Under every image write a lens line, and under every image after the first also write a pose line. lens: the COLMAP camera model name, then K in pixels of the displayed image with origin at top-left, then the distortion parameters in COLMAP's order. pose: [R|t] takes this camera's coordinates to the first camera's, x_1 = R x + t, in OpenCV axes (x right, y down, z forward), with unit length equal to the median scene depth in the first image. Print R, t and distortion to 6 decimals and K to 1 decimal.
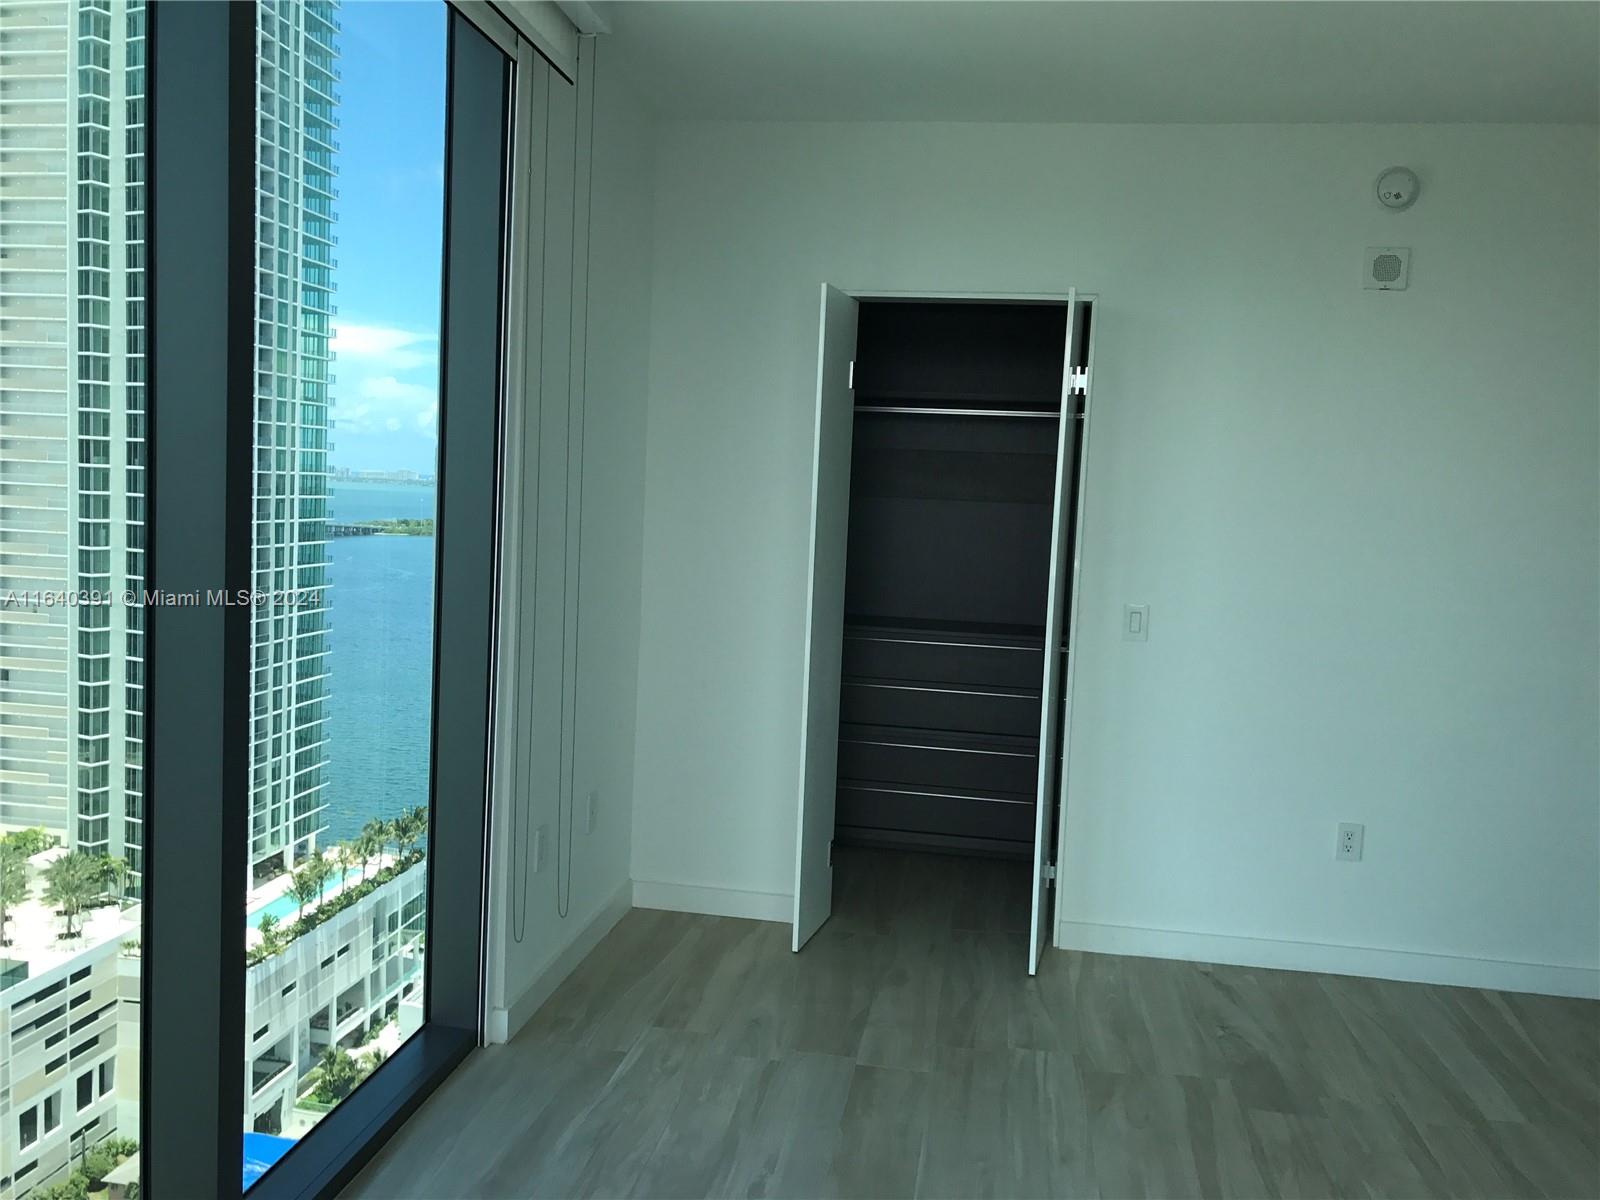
lens RADIAL K [[1314.6, 0, 803.1], [0, 1314.6, 587.8], [0, 0, 1]] dist [0.001046, -0.022000]
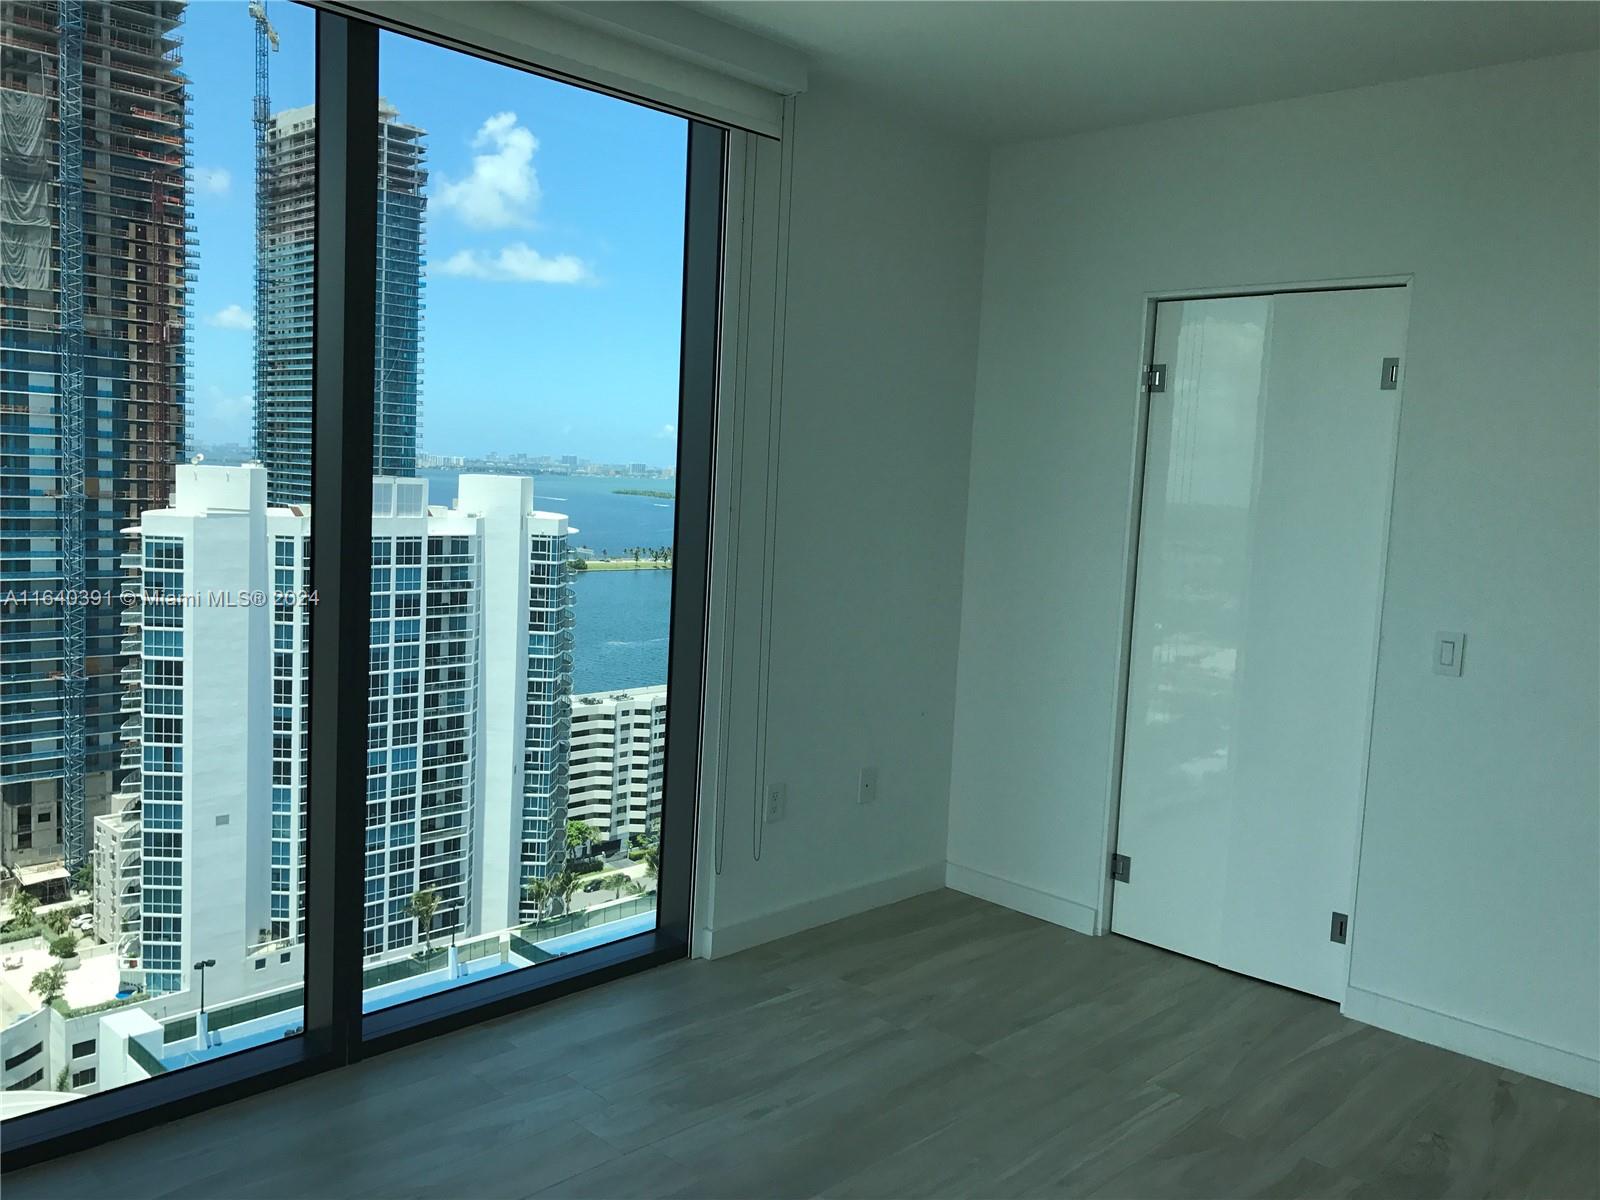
lens RADIAL K [[1314.6, 0, 803.1], [0, 1314.6, 587.8], [0, 0, 1]] dist [0.001046, -0.022000]
pose [[0.818636, 0.049509, -0.572175, 0.467148], [-0.057441, 0.998340, 0.004201, 0.004903], [0.571433, 0.029427, 0.820121, 0.072626]]
